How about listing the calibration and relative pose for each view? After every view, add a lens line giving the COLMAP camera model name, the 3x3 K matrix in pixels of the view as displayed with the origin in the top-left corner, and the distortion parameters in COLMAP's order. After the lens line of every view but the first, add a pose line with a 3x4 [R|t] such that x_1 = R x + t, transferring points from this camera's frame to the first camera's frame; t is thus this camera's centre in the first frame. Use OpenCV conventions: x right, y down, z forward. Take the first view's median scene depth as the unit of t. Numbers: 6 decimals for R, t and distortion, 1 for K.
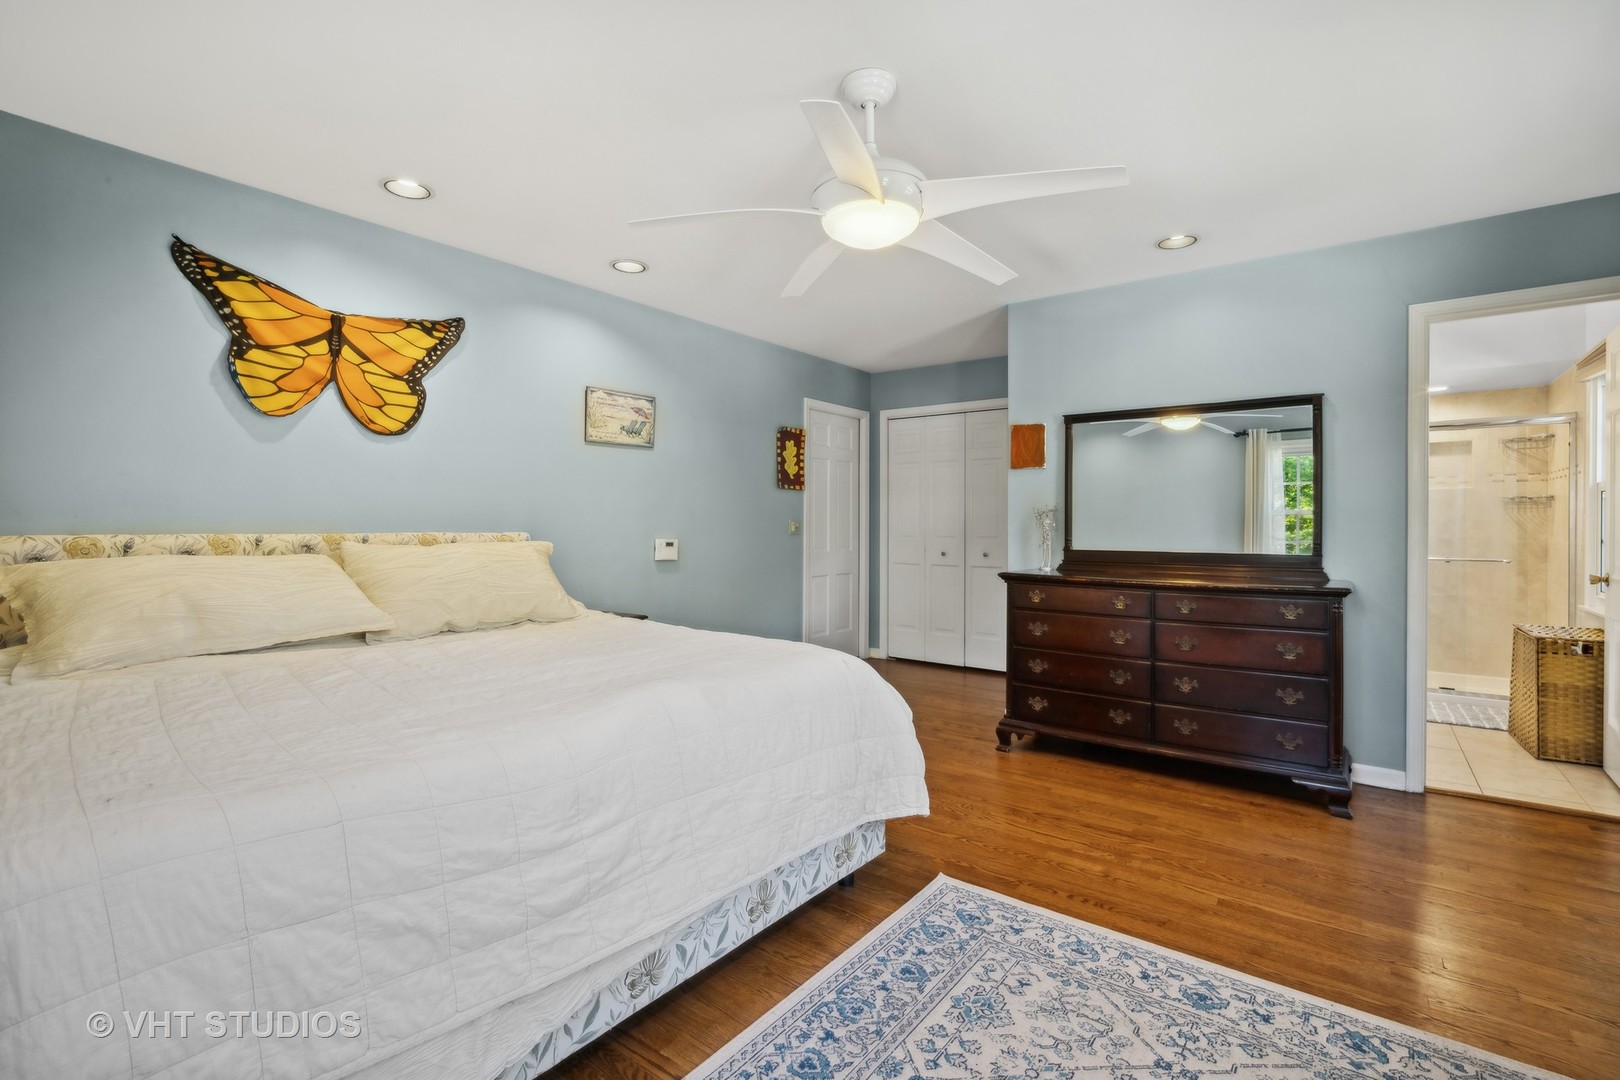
lens RADIAL K [[729.5, 0, 803.2], [0, 729.5, 533.2], [0, 0, 1]] dist [-0.005543, 0.000135]
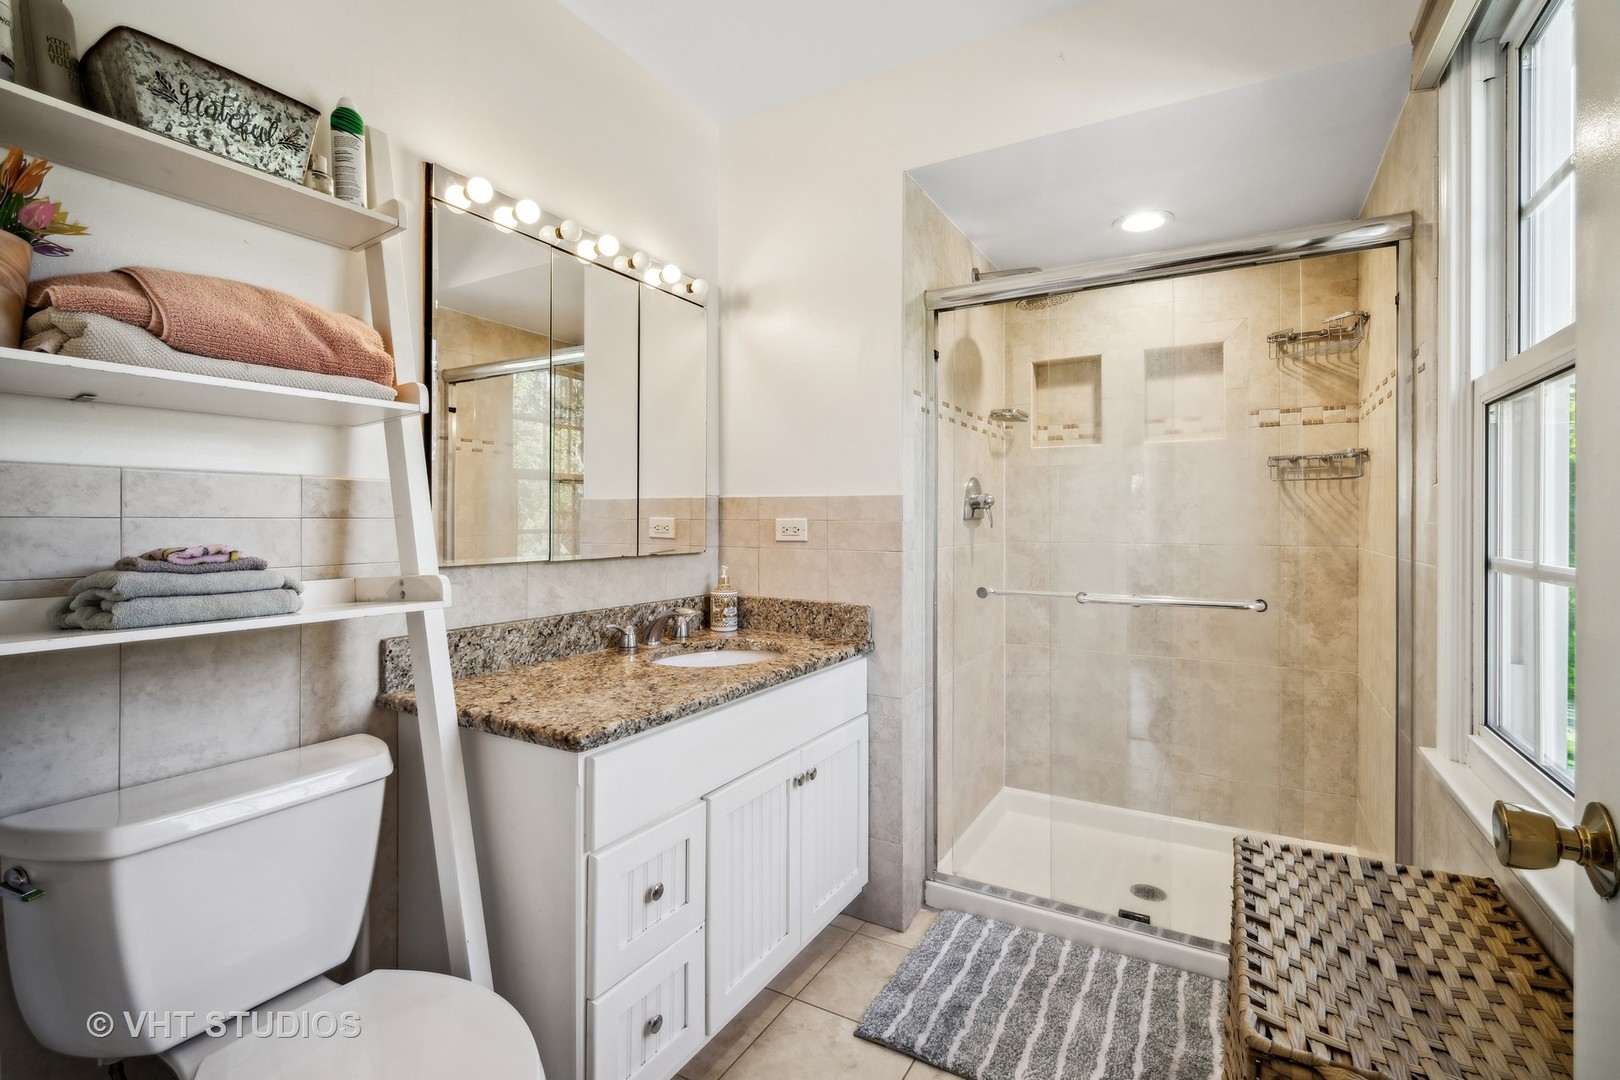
lens RADIAL K [[729.5, 0, 819.0], [0, 729.5, 529.7], [0, 0, 1]] dist [-0.005543, 0.000135]
pose [[0.990925, -0.000163, 0.134419, 1.120725], [-0.000029, 0.999999, 0.001433, -0.005680], [-0.134419, -0.001424, 0.990924, 1.054556]]
